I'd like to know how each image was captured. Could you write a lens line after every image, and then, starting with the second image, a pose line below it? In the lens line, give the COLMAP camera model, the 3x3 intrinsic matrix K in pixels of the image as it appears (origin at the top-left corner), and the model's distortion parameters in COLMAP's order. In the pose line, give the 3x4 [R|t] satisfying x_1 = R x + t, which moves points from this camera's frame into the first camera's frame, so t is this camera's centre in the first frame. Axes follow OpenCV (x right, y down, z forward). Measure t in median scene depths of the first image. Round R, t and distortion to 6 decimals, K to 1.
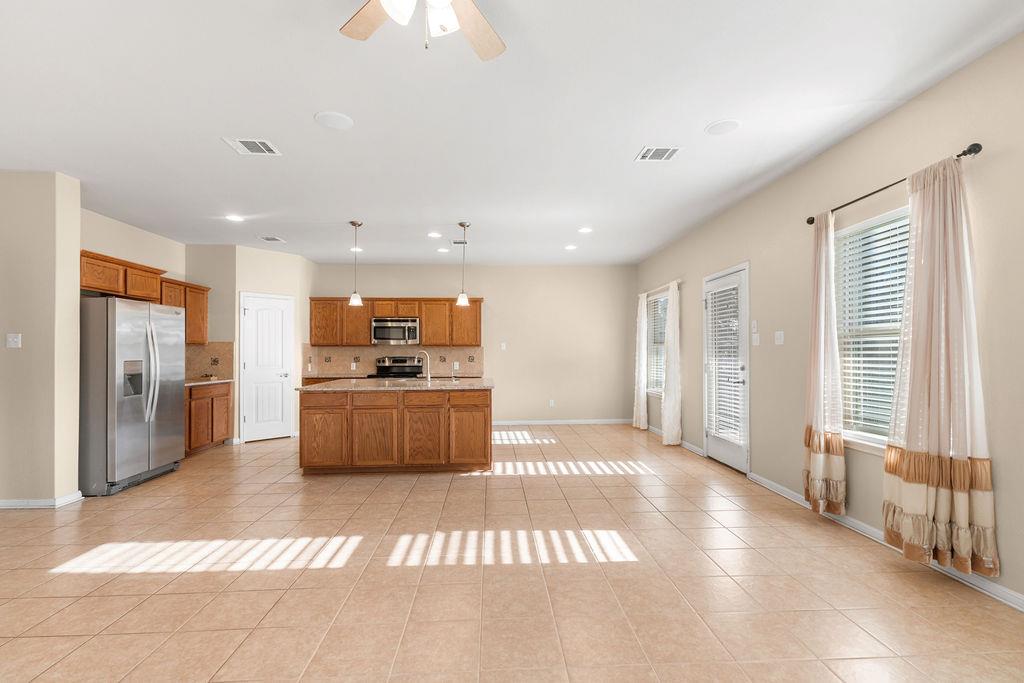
lens RADIAL K [[449.1, 0, 517.7], [0, 449.1, 341.7], [0, 0, 1]] dist [-0.004298, -0.001375]
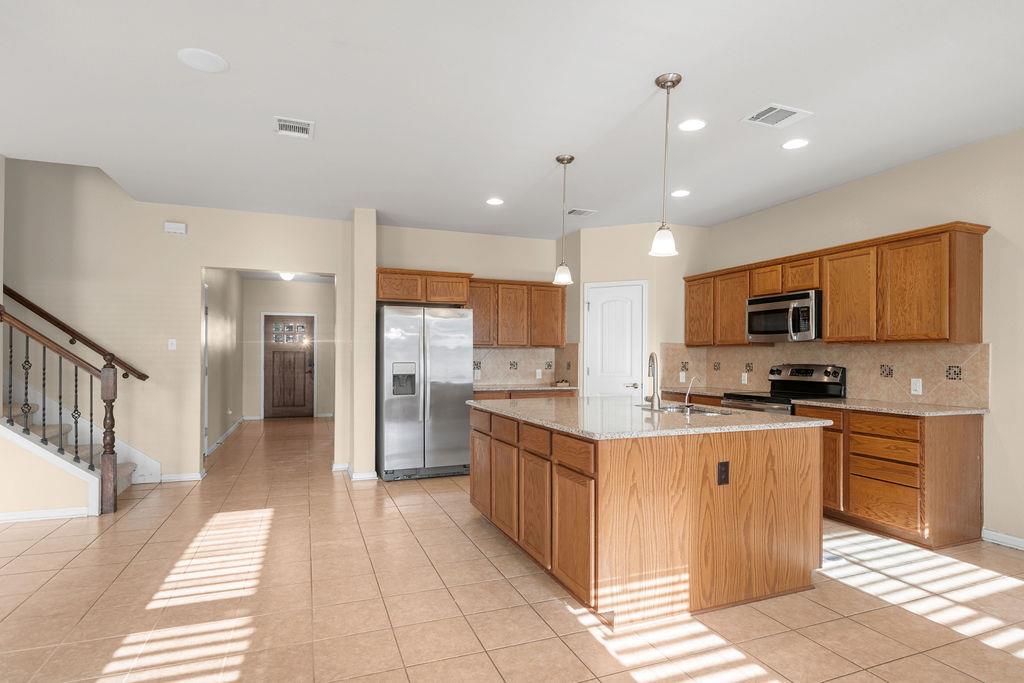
lens RADIAL K [[563.9, 0, 511.3], [0, 563.9, 351.9], [0, 0, 1]] dist [-0.005377, 0.001741]
pose [[0.298628, -0.003516, -0.954363, 0.293903], [0.019659, 0.999804, 0.002468, 0.010227], [0.954167, -0.019499, 0.298638, 0.476924]]
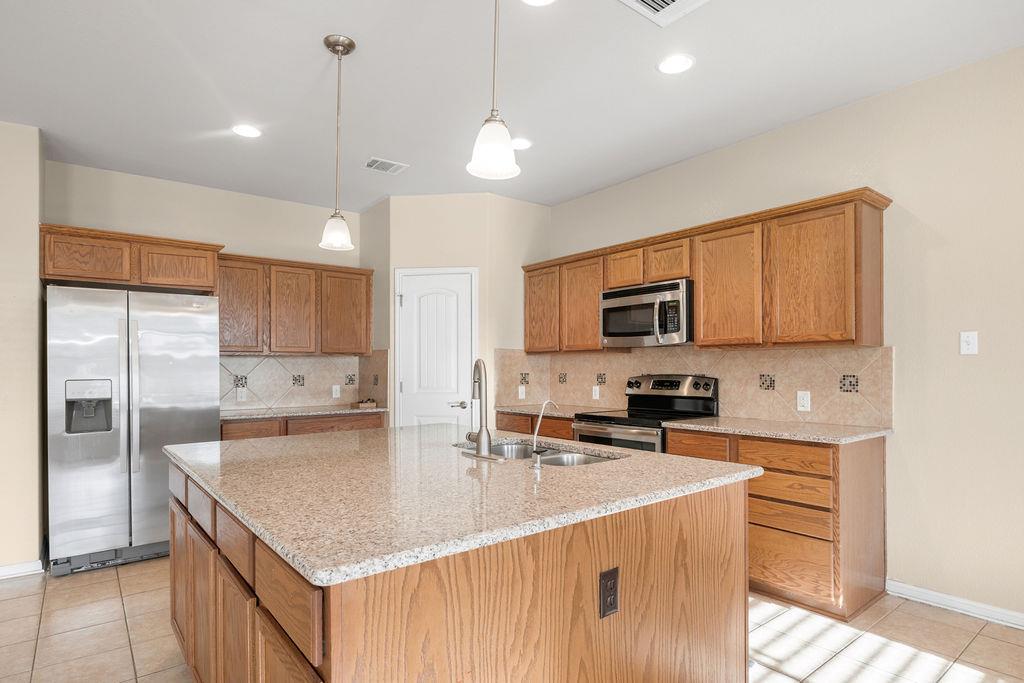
lens RADIAL K [[563.9, 0, 524.3], [0, 563.9, 364.4], [0, 0, 1]] dist [-0.005377, 0.001741]
pose [[0.572730, -0.004284, -0.819733, 0.109584], [0.024115, 0.999642, 0.011624, 0.014433], [0.819389, -0.026425, 0.572628, 0.596685]]
